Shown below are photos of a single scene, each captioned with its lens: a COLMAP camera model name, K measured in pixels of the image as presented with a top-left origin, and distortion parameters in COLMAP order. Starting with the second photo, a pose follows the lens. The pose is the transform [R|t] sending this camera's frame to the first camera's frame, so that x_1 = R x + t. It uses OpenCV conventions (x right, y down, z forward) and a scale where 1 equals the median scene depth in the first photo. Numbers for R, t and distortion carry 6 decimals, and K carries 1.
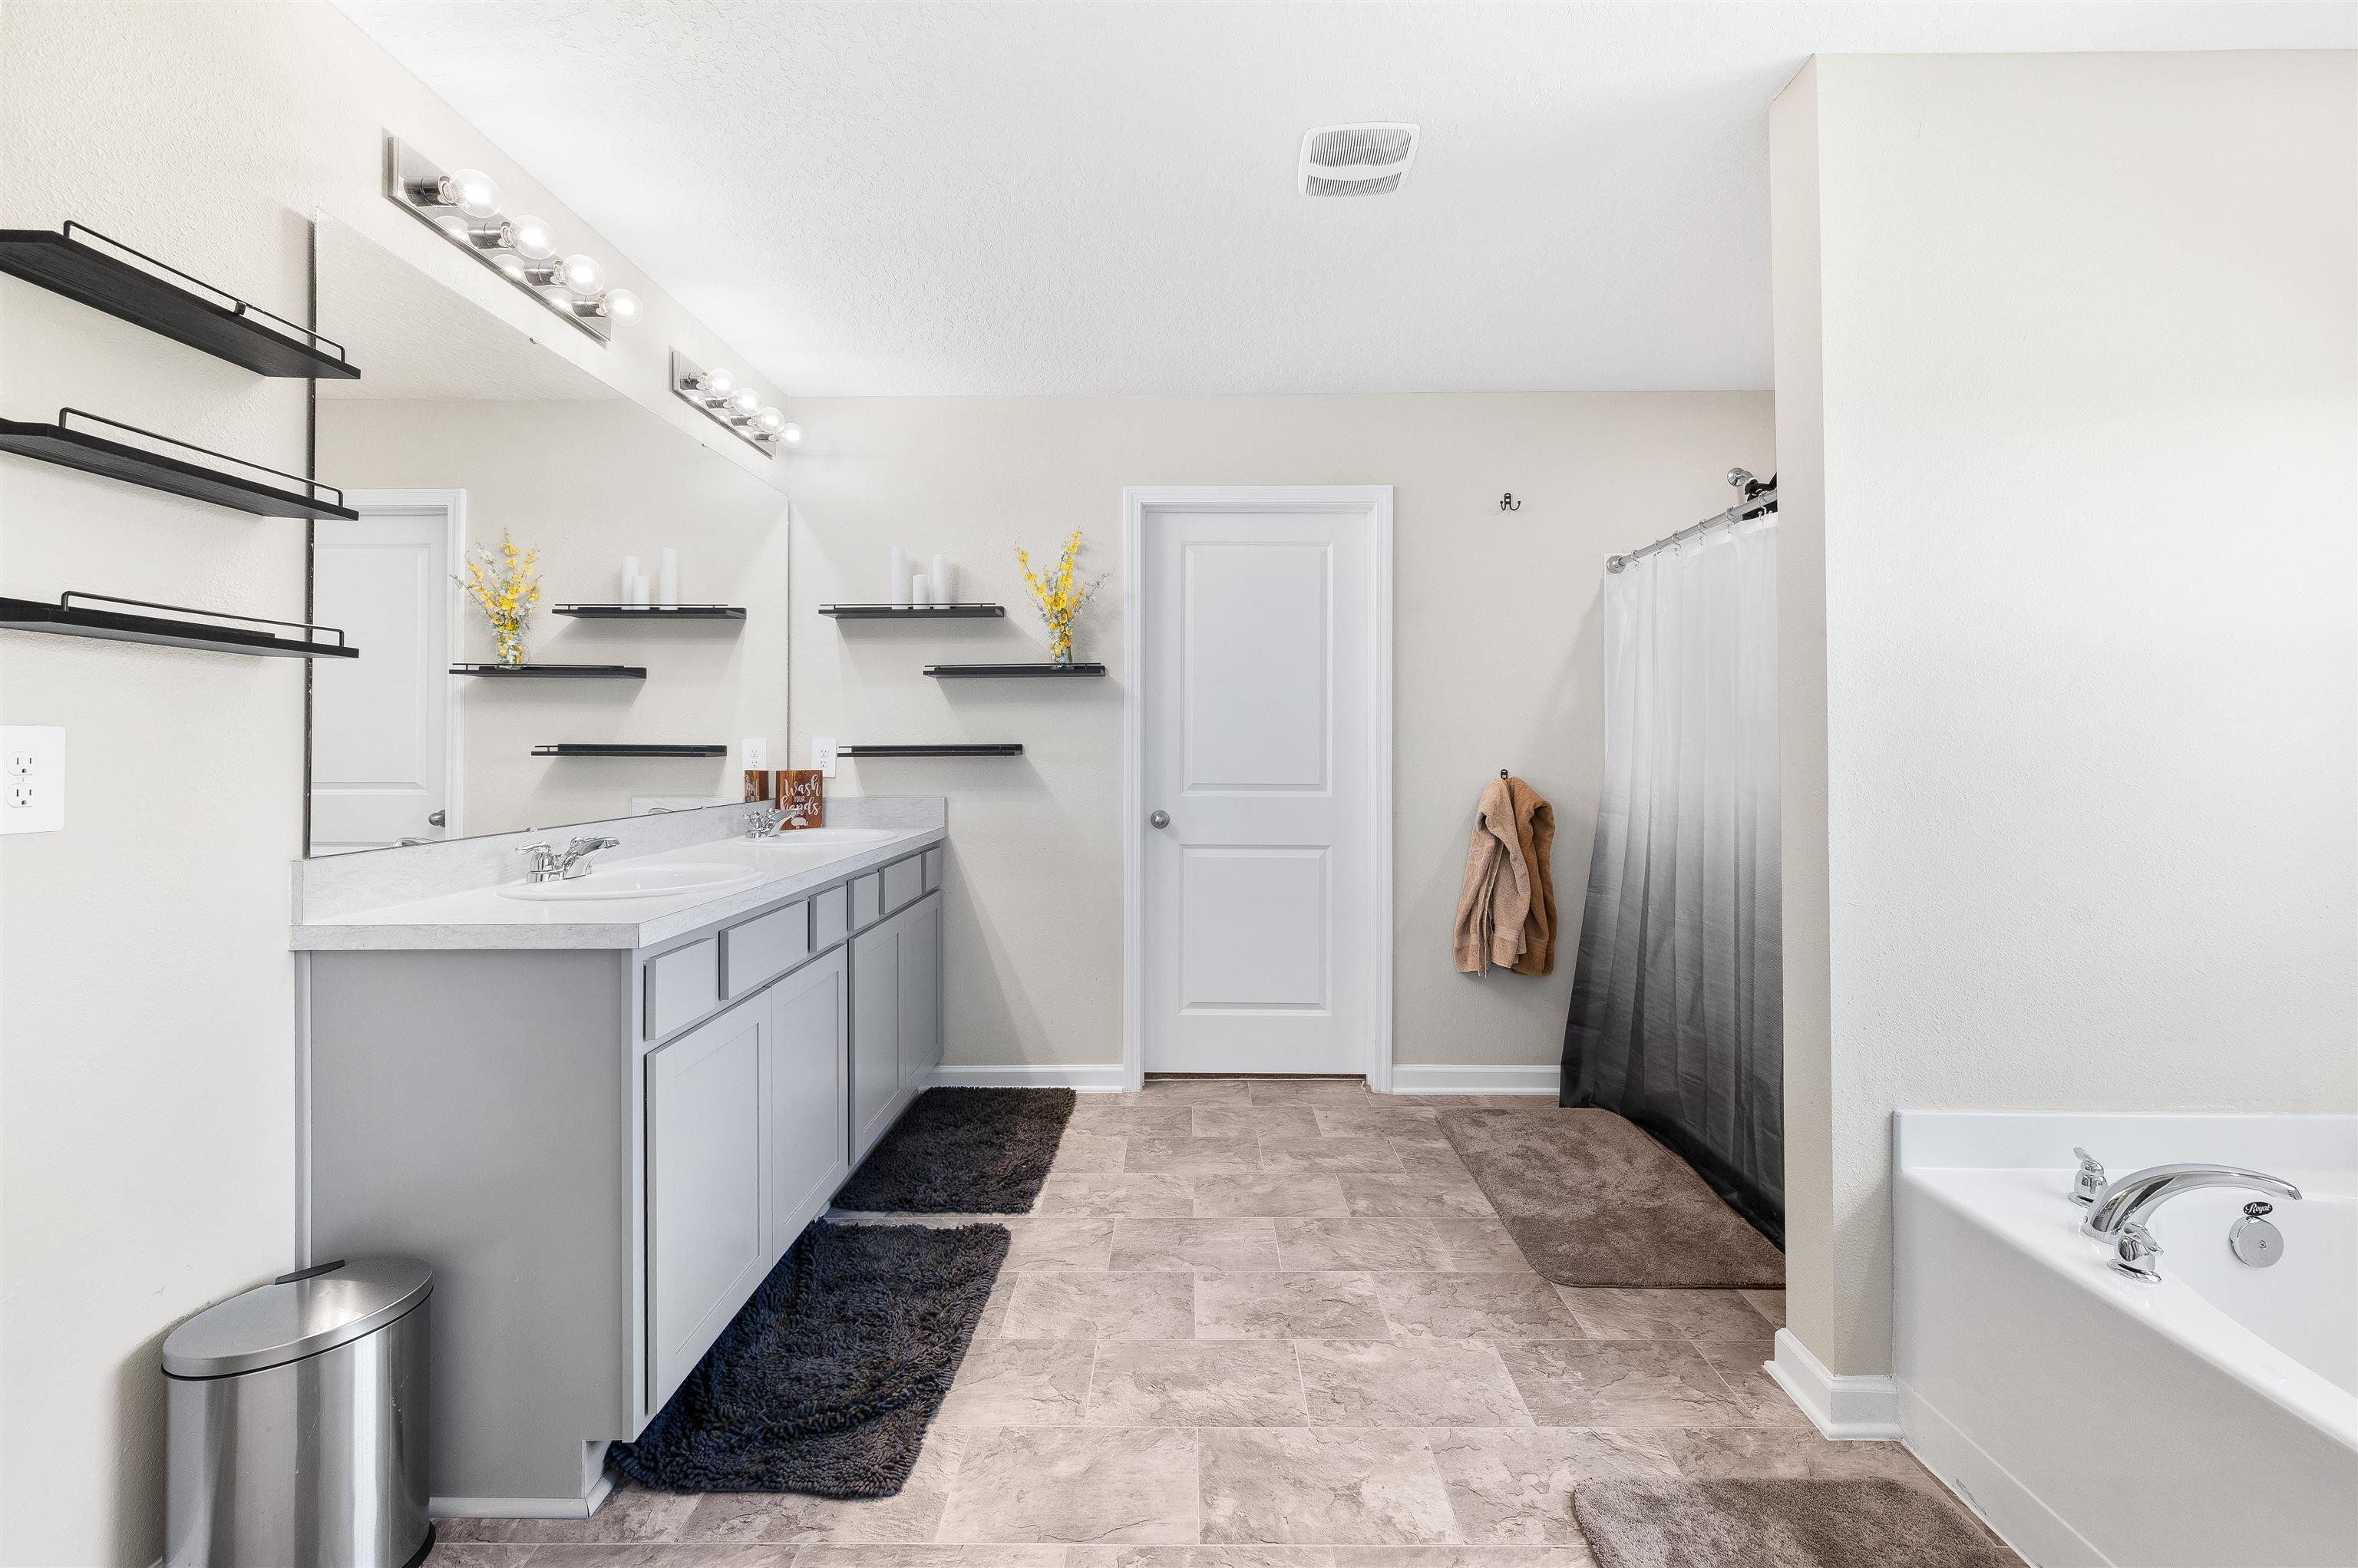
lens RADIAL K [[928.0, 0, 1184.9], [0, 928.0, 746.1], [0, 0, 1]] dist [-0.001402, 0.001119]
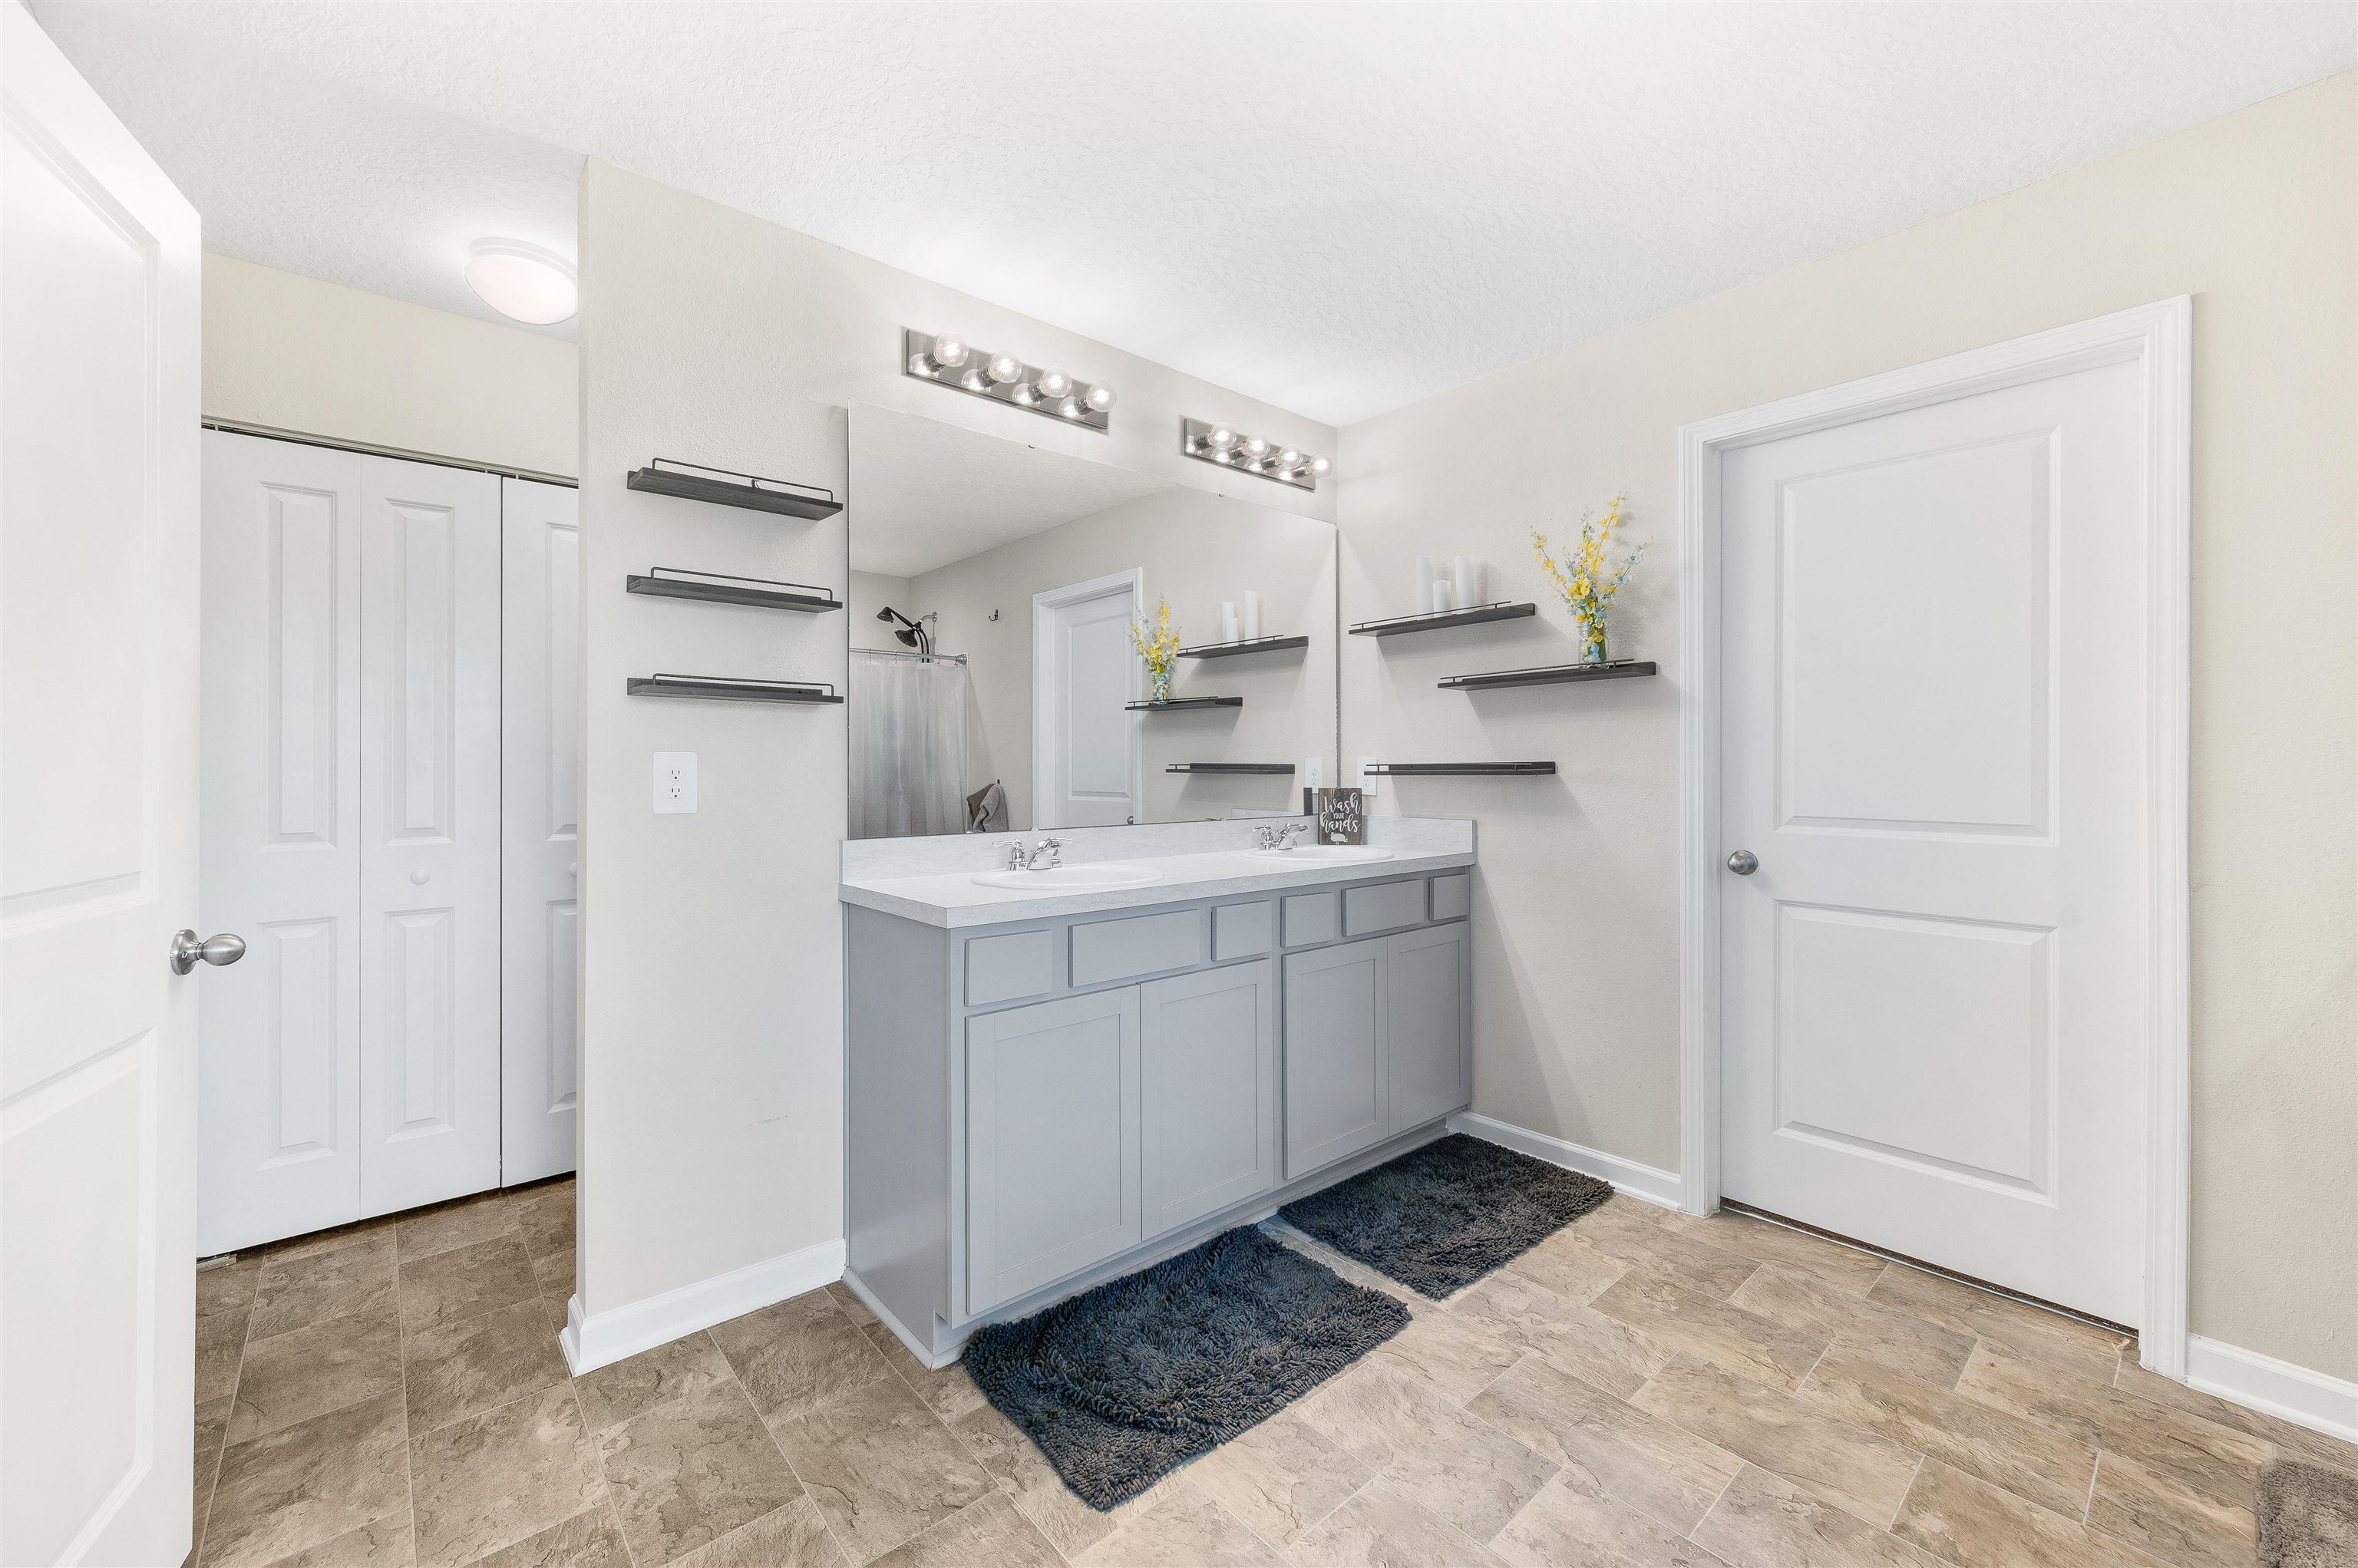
lens RADIAL K [[928.0, 0, 1186.3], [0, 928.0, 771.7], [0, 0, 1]] dist [-0.001402, 0.001119]
pose [[0.672622, 0.003568, -0.739977, 0.238110], [0.000532, 0.999986, 0.005305, 0.002229], [0.739986, -0.003962, 0.672611, 0.184980]]
